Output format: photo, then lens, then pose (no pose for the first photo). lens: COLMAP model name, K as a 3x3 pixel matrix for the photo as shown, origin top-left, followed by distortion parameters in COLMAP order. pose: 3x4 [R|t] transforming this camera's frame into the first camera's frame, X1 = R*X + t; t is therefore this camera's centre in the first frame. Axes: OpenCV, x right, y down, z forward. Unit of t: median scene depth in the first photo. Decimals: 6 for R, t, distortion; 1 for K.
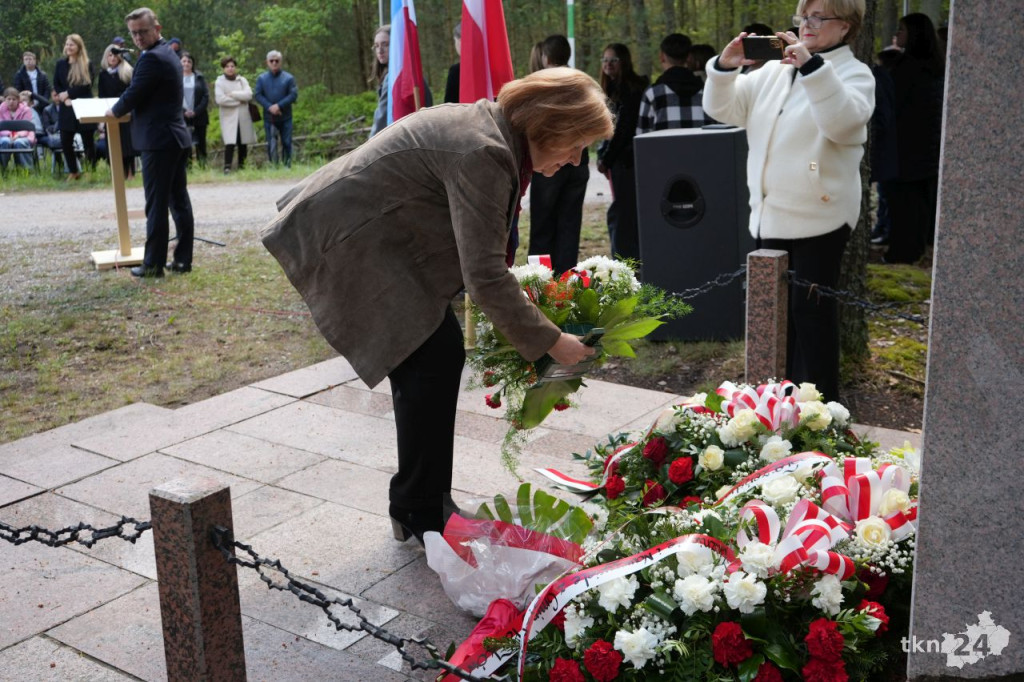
lens RADIAL K [[1147.0, 0, 512.0], [0, 1147.0, 341.0], [0, 0, 1]] dist [-0.001342, 0.026380]
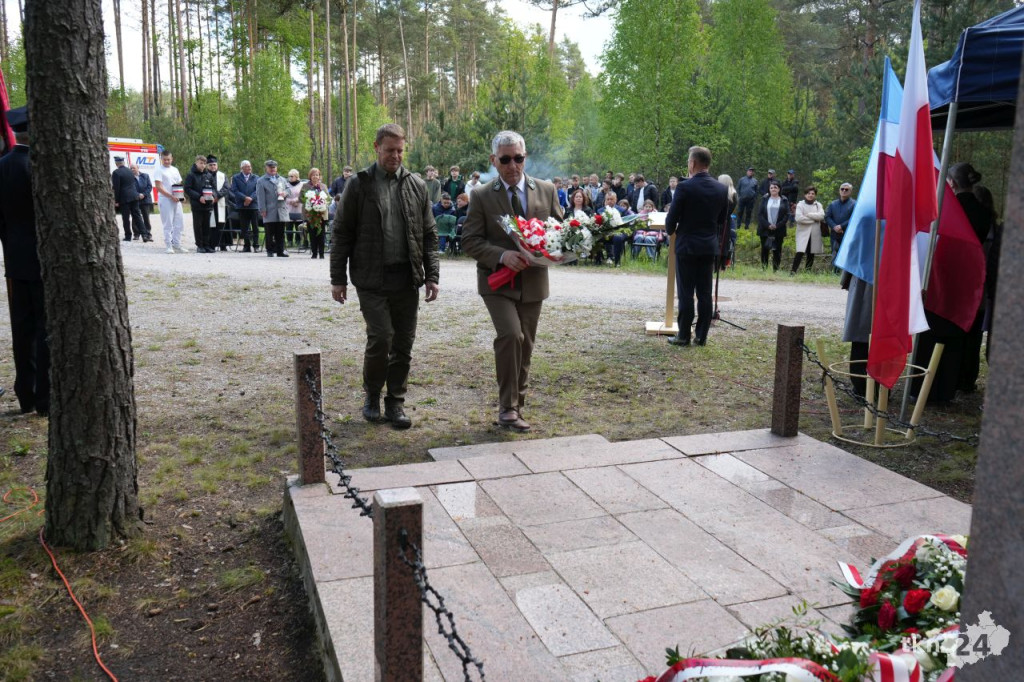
lens RADIAL K [[871.9, 0, 512.0], [0, 871.9, 341.0], [0, 0, 1]] dist [-0.006327, 0.005684]
pose [[0.816964, 0.143002, -0.558677, 0.254257], [-0.177873, 0.984019, -0.008231, -0.046945], [0.548572, 0.106098, 0.829344, 0.124754]]
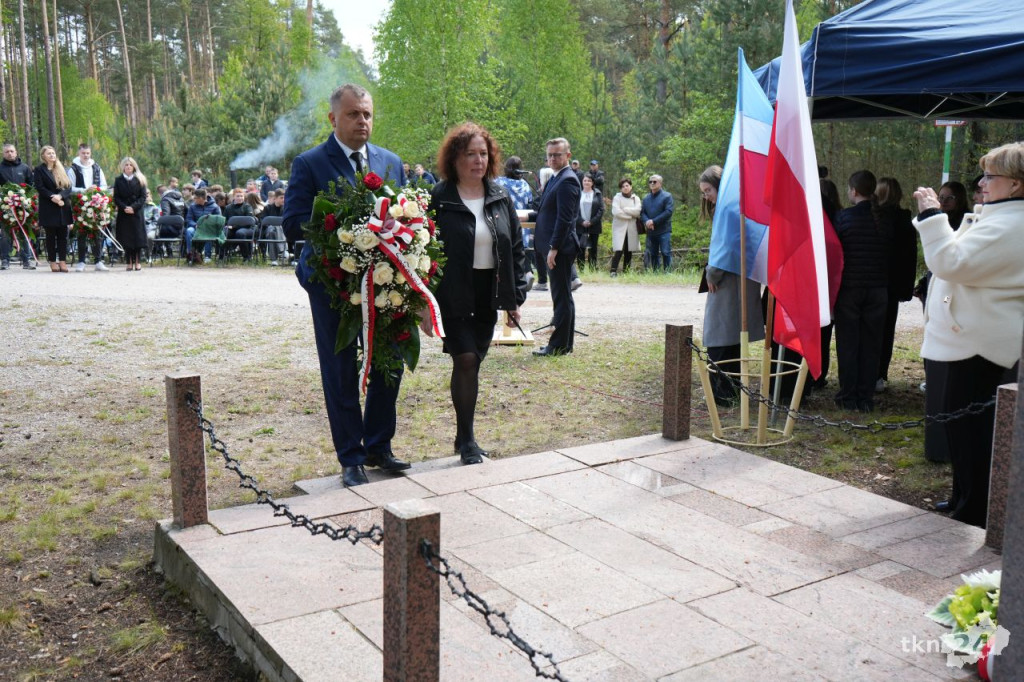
lens RADIAL K [[1027.1, 0, 512.0], [0, 1027.1, 341.0], [0, 0, 1]] dist [-0.005422, 0.026027]
pose [[0.931774, 0.095071, -0.350371, 0.148472], [-0.124722, 0.990189, -0.063002, -0.002274], [0.340943, 0.102403, 0.934490, -0.061247]]
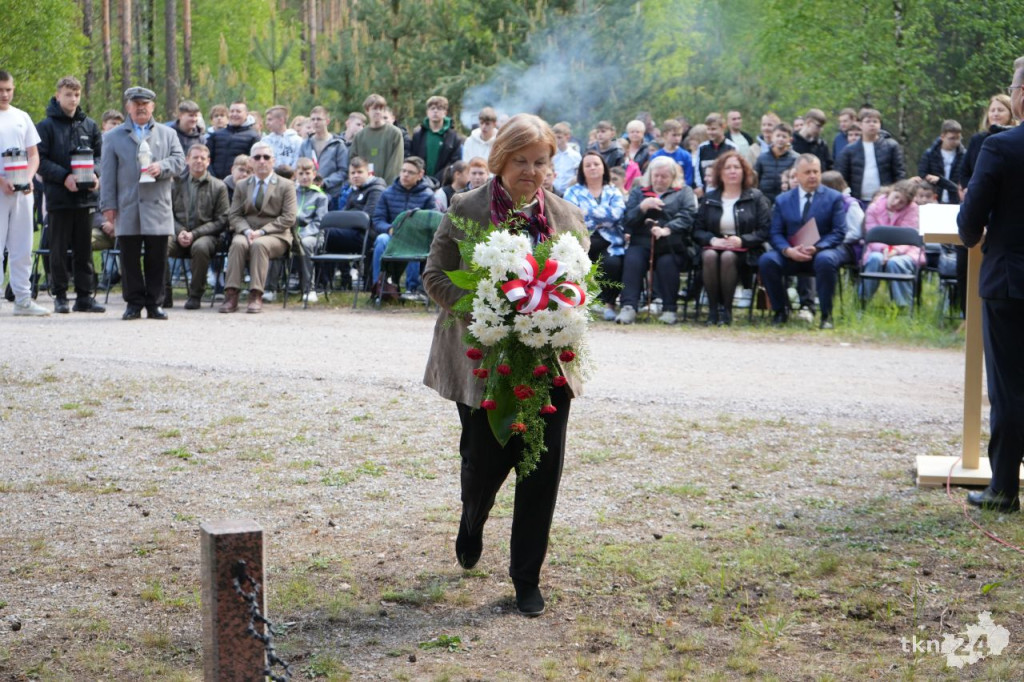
lens RADIAL K [[2080.1, 0, 512.0], [0, 2080.1, 341.0], [0, 0, 1]] dist [-0.058384, 0.294746]
pose [[0.809343, 0.092852, -0.579950, 0.233551], [-0.171776, 0.981671, -0.082550, -0.028894], [0.561655, 0.166433, 0.810459, -0.005502]]
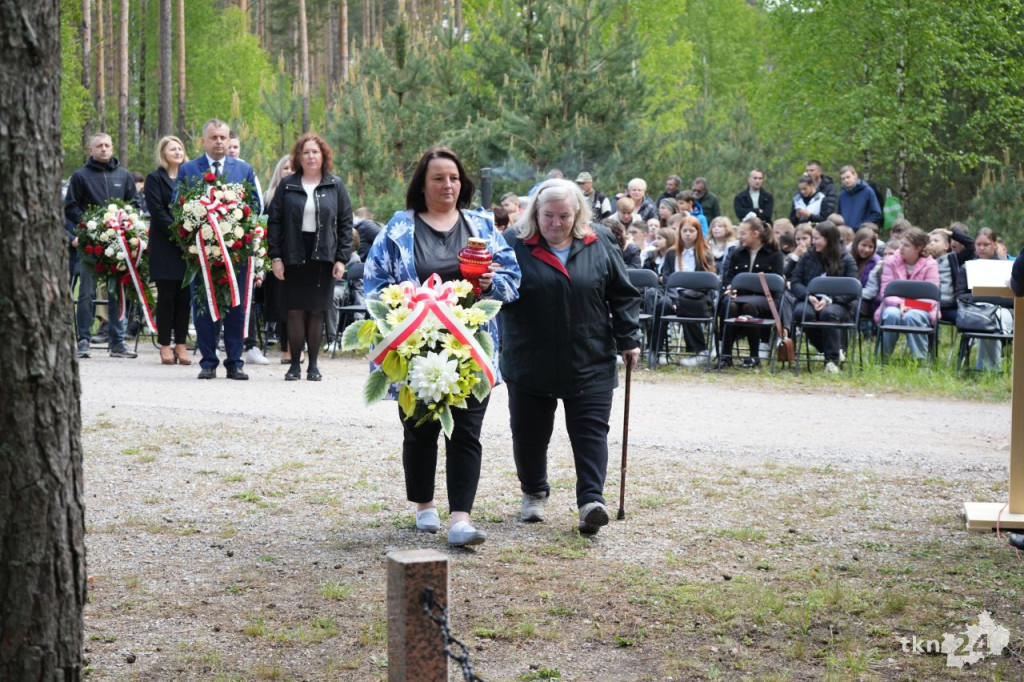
lens RADIAL K [[2080.1, 0, 512.0], [0, 2080.1, 341.0], [0, 0, 1]] dist [-0.058384, 0.294746]
pose [[0.815620, 0.081940, -0.572757, 0.189645], [-0.175004, 0.978490, -0.109225, 0.008959], [0.551487, 0.189320, 0.812416, -0.164735]]
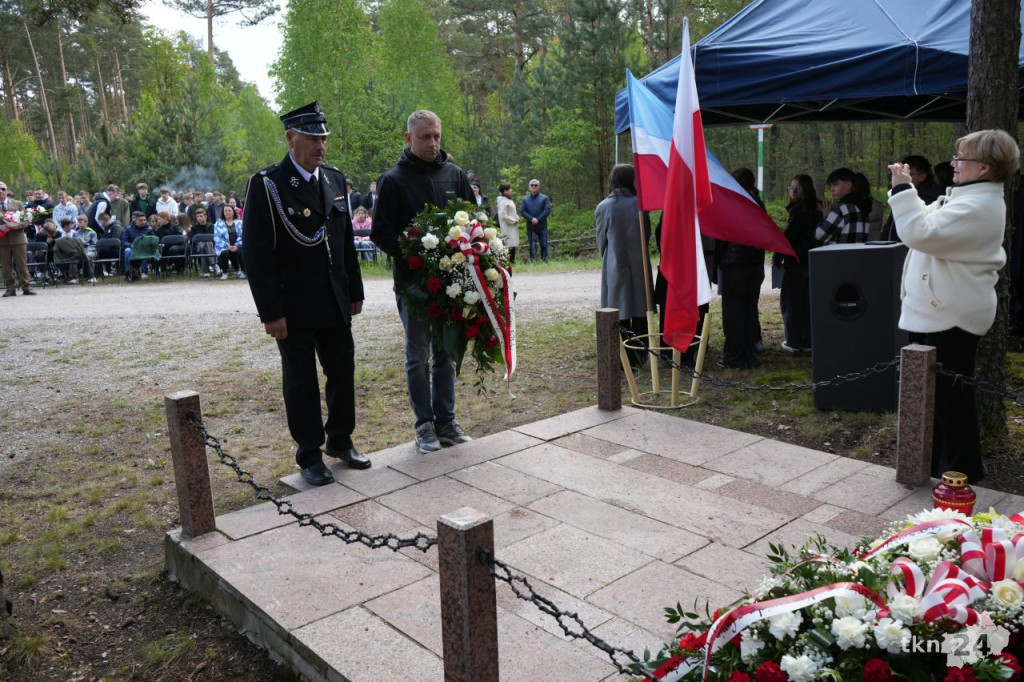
lens RADIAL K [[849.9, 0, 512.0], [0, 849.9, 341.0], [0, 0, 1]] dist [-0.009906, 0.008947]
pose [[0.973562, 0.031399, -0.226255, 0.000356], [-0.043687, 0.997818, -0.049507, -0.024583], [0.224207, 0.058082, 0.972809, -0.000178]]
